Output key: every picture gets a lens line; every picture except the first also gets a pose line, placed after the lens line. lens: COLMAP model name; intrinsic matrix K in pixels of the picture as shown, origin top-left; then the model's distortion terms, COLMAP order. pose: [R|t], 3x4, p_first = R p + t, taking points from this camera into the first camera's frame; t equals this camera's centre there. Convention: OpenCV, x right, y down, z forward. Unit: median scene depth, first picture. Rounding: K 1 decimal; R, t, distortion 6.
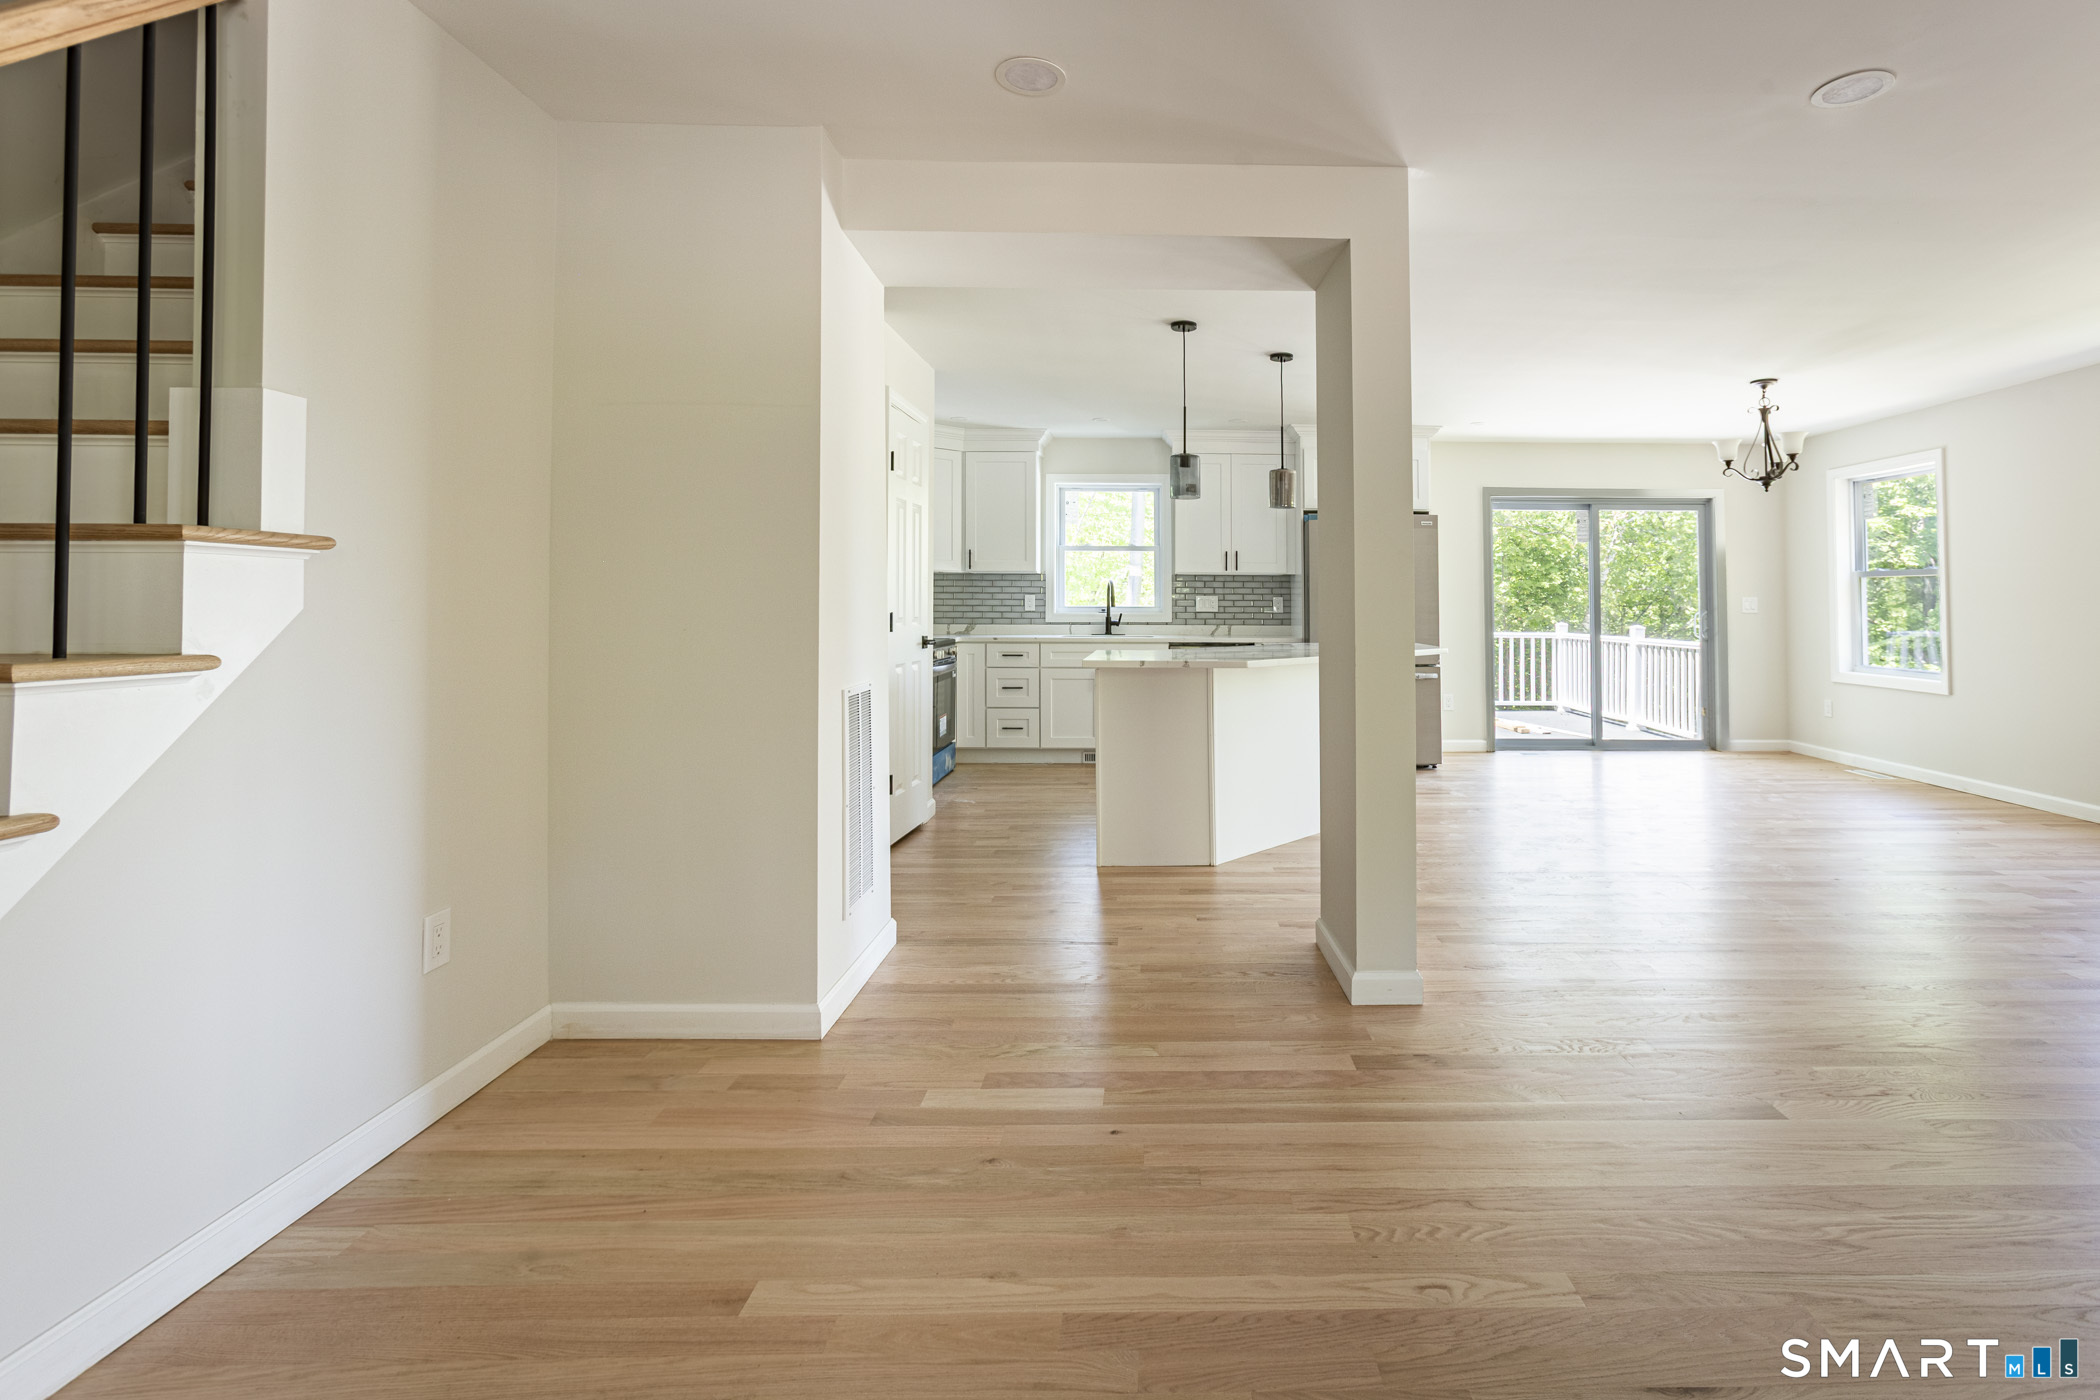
lens RADIAL K [[988.7, 0, 1184.8], [0, 988.7, 573.1], [0, 0, 1]] dist [-0.005981, 0.004170]
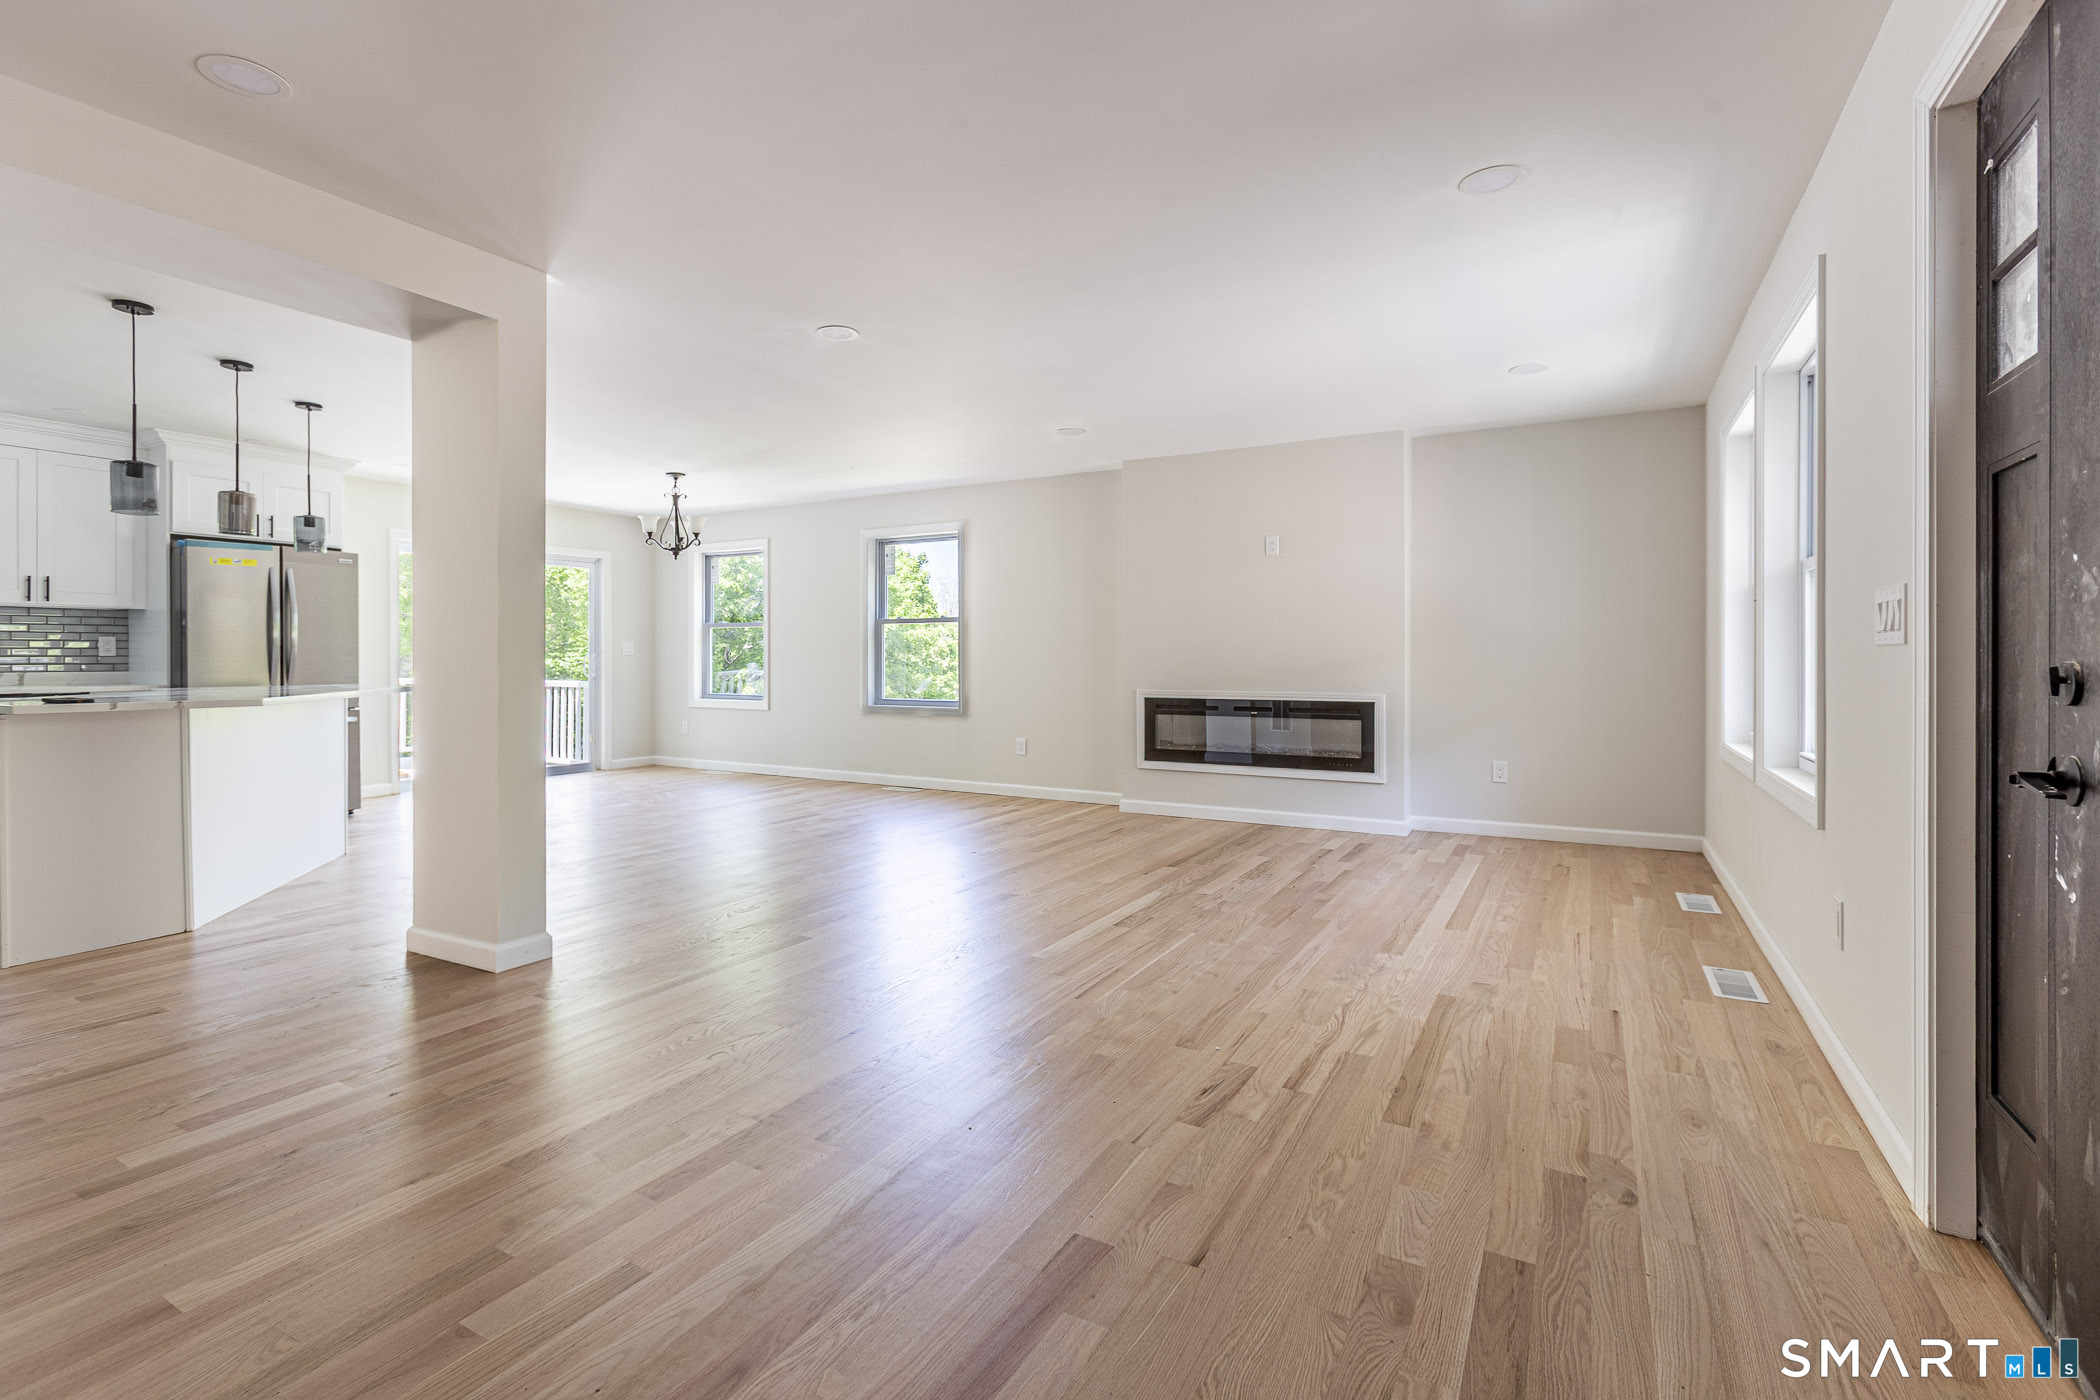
lens RADIAL K [[951.4, 0, 1025.9], [0, 951.4, 658.7], [0, 0, 1]] dist [-0.005438, 0.006593]
pose [[0.532305, -0.006567, 0.846527, -0.253070], [-0.023329, 0.999476, 0.022423, 0.011555], [-0.846231, -0.031685, 0.531873, -0.073307]]
